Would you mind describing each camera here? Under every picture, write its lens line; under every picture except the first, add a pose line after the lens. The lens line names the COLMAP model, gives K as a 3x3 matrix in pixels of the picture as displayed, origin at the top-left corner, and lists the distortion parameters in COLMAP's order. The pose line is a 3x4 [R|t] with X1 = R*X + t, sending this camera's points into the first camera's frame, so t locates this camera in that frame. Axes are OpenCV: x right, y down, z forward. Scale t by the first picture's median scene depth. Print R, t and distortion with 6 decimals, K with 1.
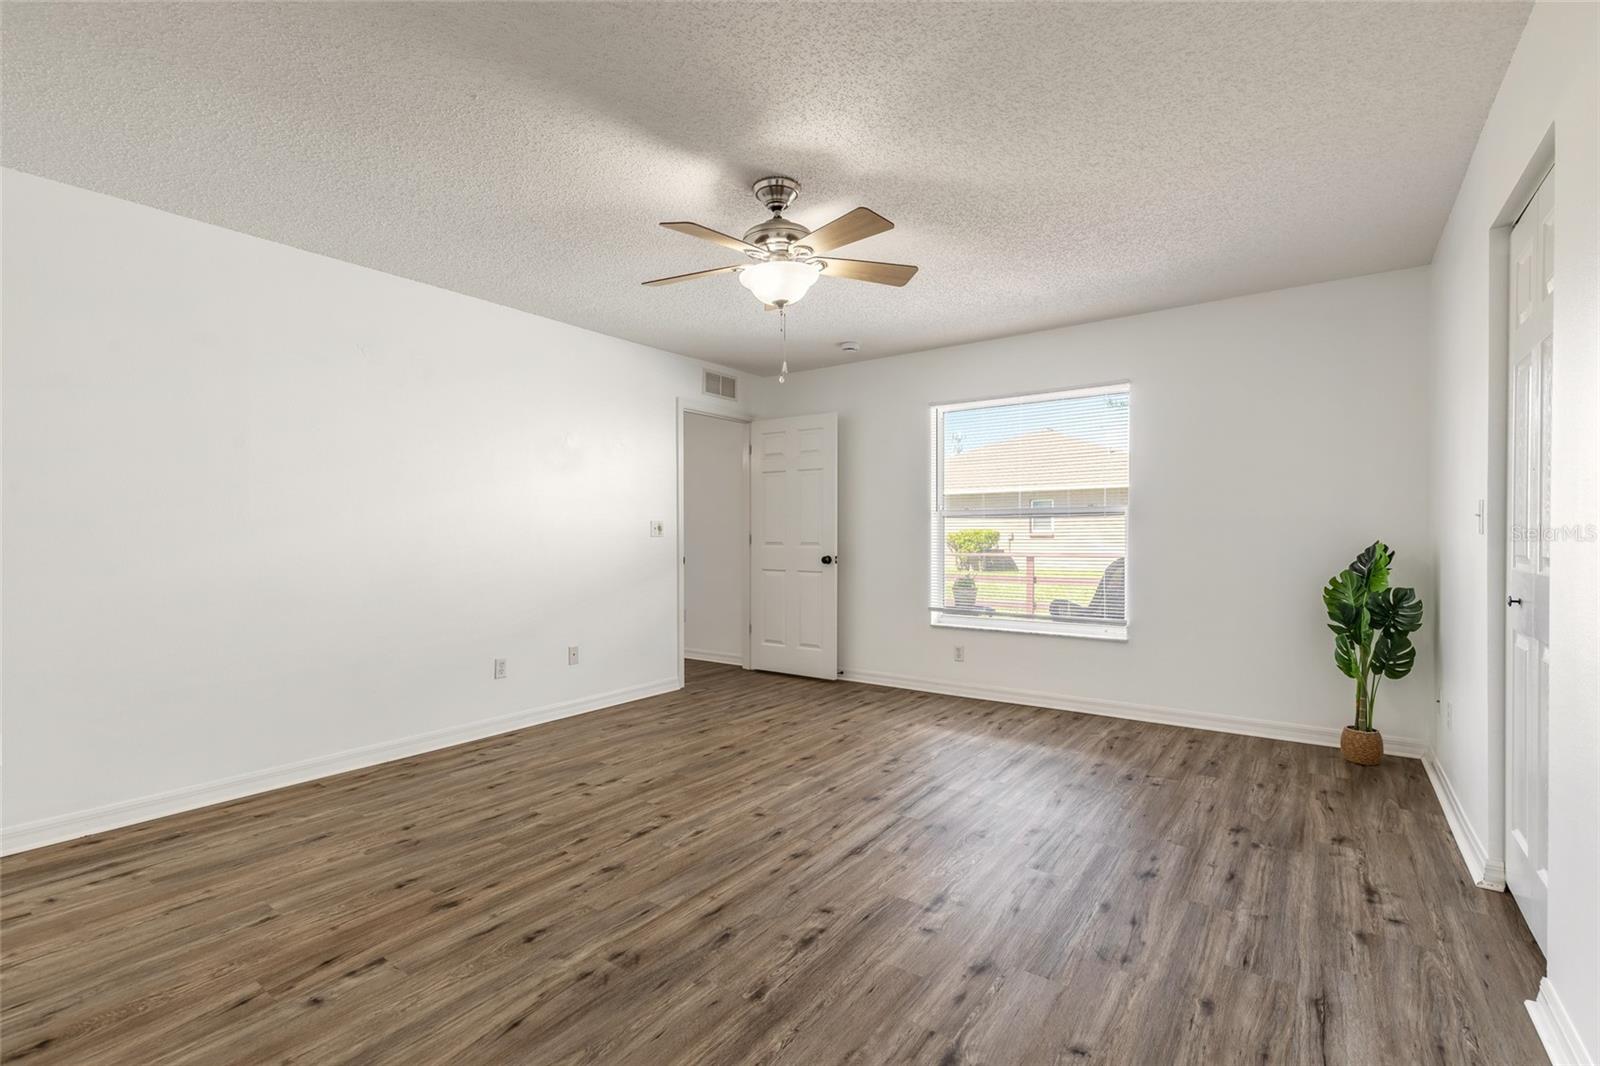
lens RADIAL K [[727.9, 0, 795.0], [0, 727.9, 537.3], [0, 0, 1]] dist [0.009911, -0.001103]
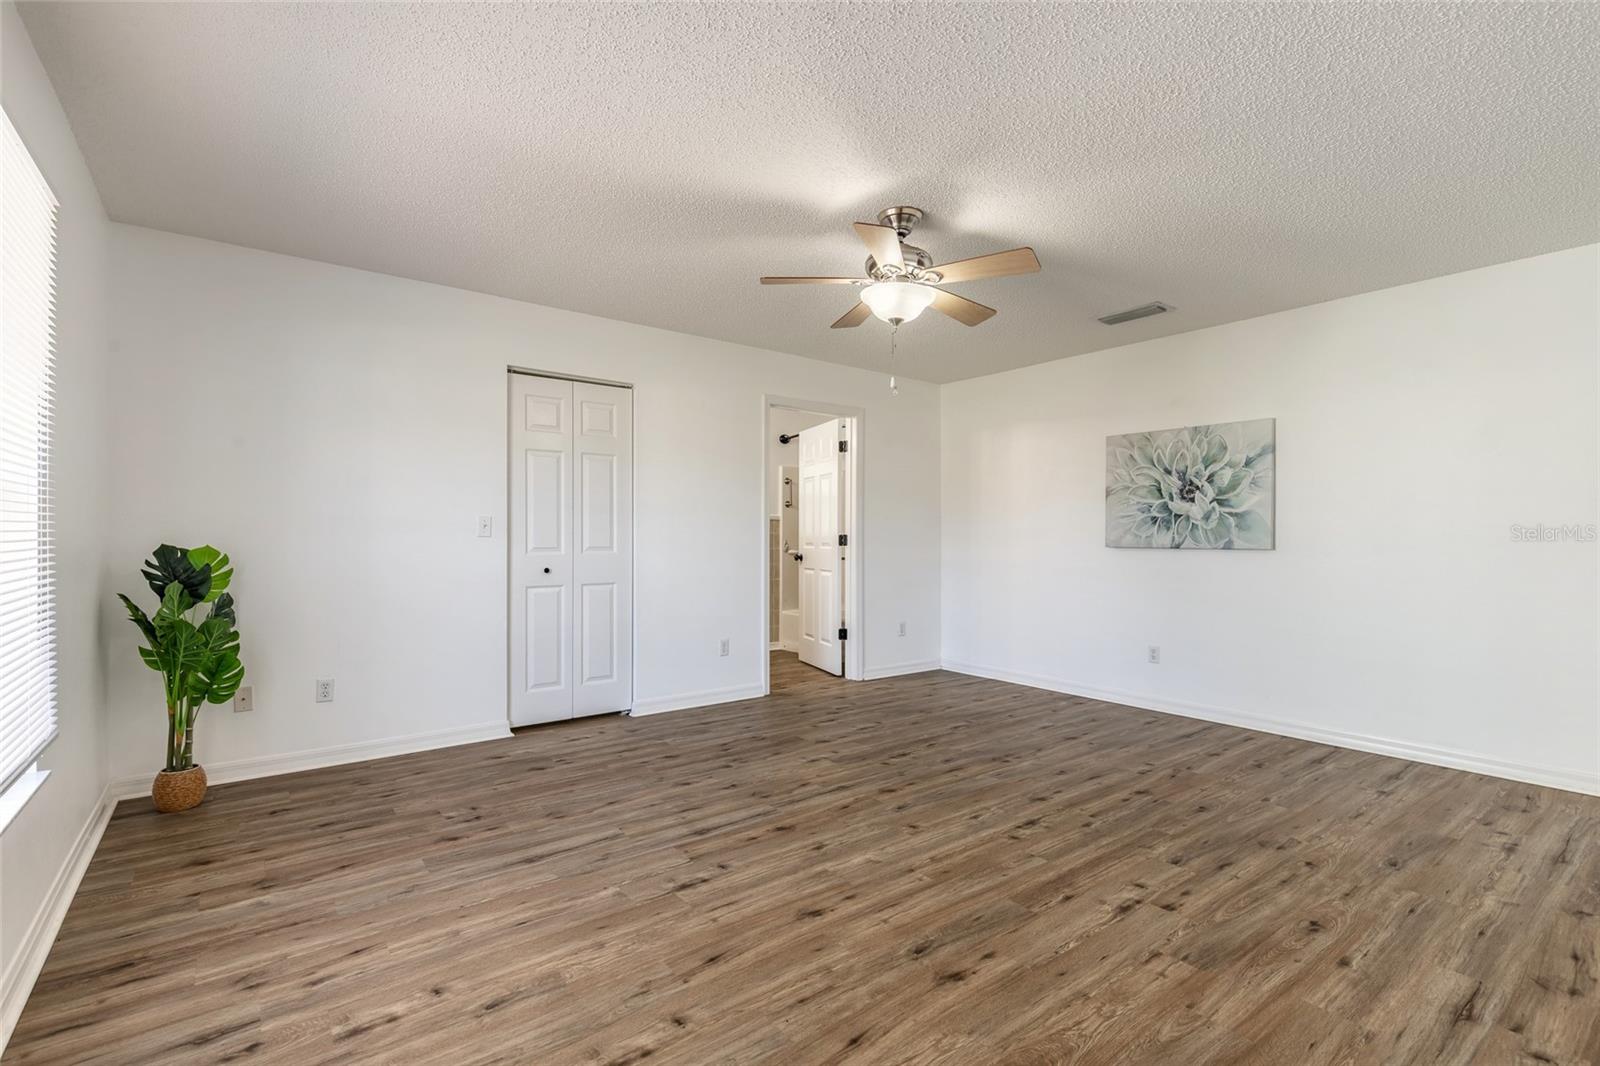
lens RADIAL K [[727.9, 0, 795.0], [0, 727.9, 537.3], [0, 0, 1]] dist [0.009911, -0.001103]
pose [[-0.957653, -0.001251, 0.287923, -0.169553], [-0.000009, 0.999991, 0.004317, -0.007622], [-0.287925, 0.004131, -0.957644, 1.895378]]
